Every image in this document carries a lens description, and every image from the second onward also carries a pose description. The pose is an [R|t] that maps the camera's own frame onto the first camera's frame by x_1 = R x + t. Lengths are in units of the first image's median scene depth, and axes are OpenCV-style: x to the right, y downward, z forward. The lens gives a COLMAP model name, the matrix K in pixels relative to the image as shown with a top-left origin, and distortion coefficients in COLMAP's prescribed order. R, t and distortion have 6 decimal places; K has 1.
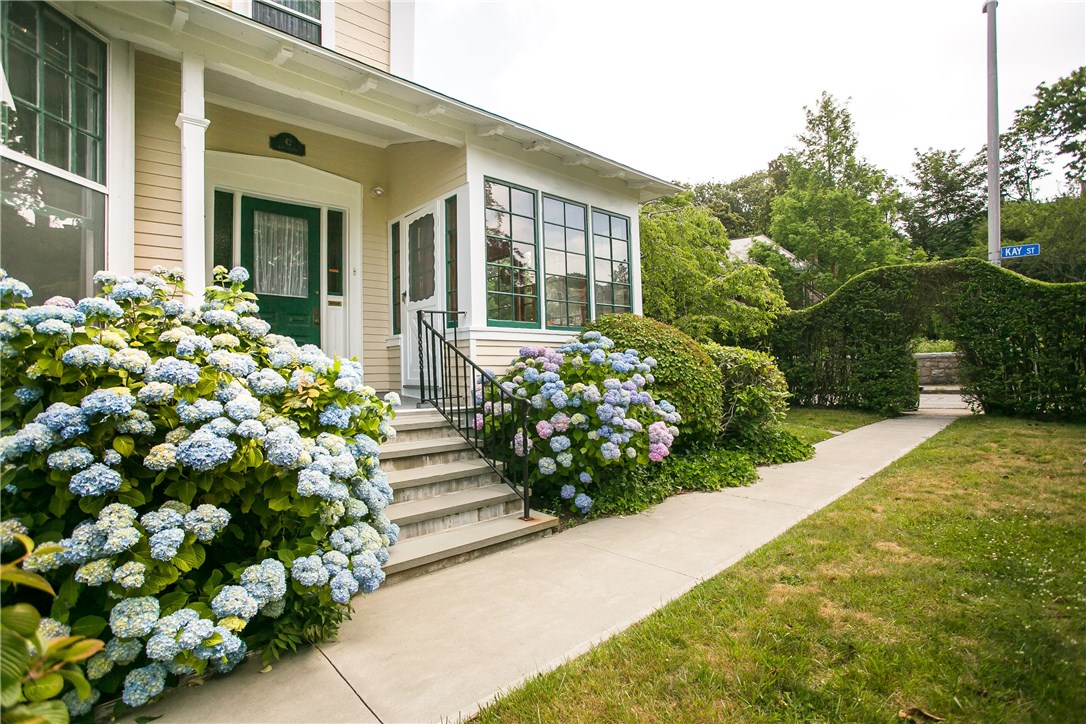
lens RADIAL K [[528.4, 0, 547.9], [0, 528.4, 362.5], [0, 0, 1]] dist [-0.062049, 0.020840]
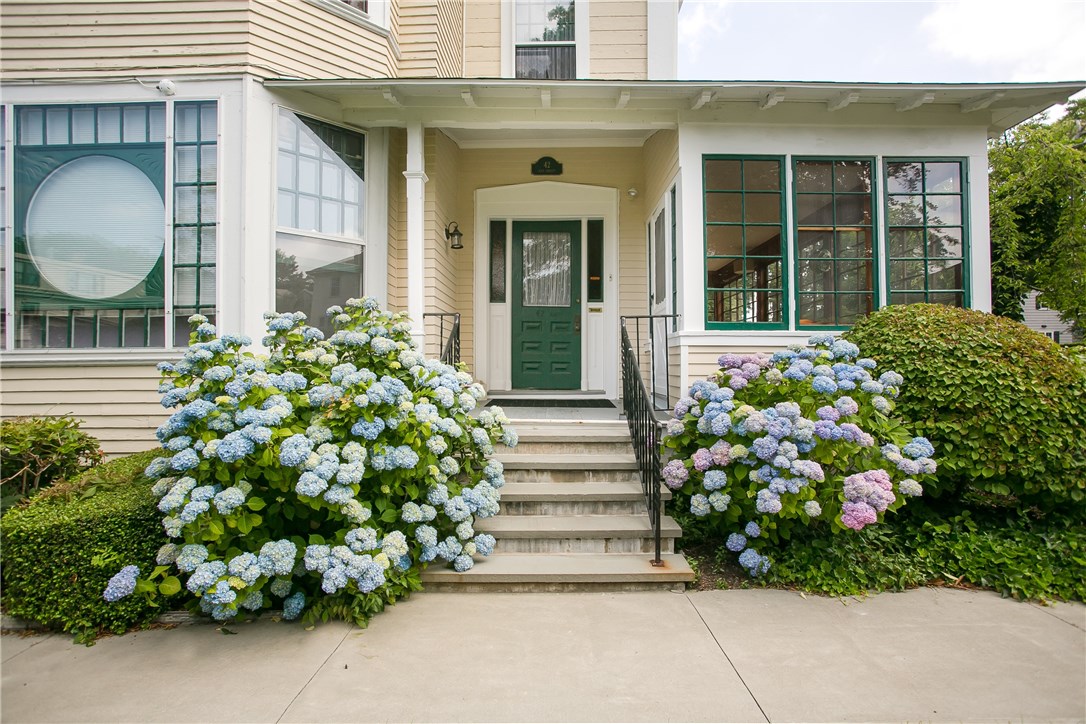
lens RADIAL K [[528.4, 0, 507.9], [0, 528.4, 371.8], [0, 0, 1]] dist [-0.062049, 0.020840]
pose [[0.726083, 0.019153, -0.687340, 0.326658], [-0.004064, 0.999714, 0.023564, -0.025680], [0.687595, -0.014316, 0.725953, 0.216669]]
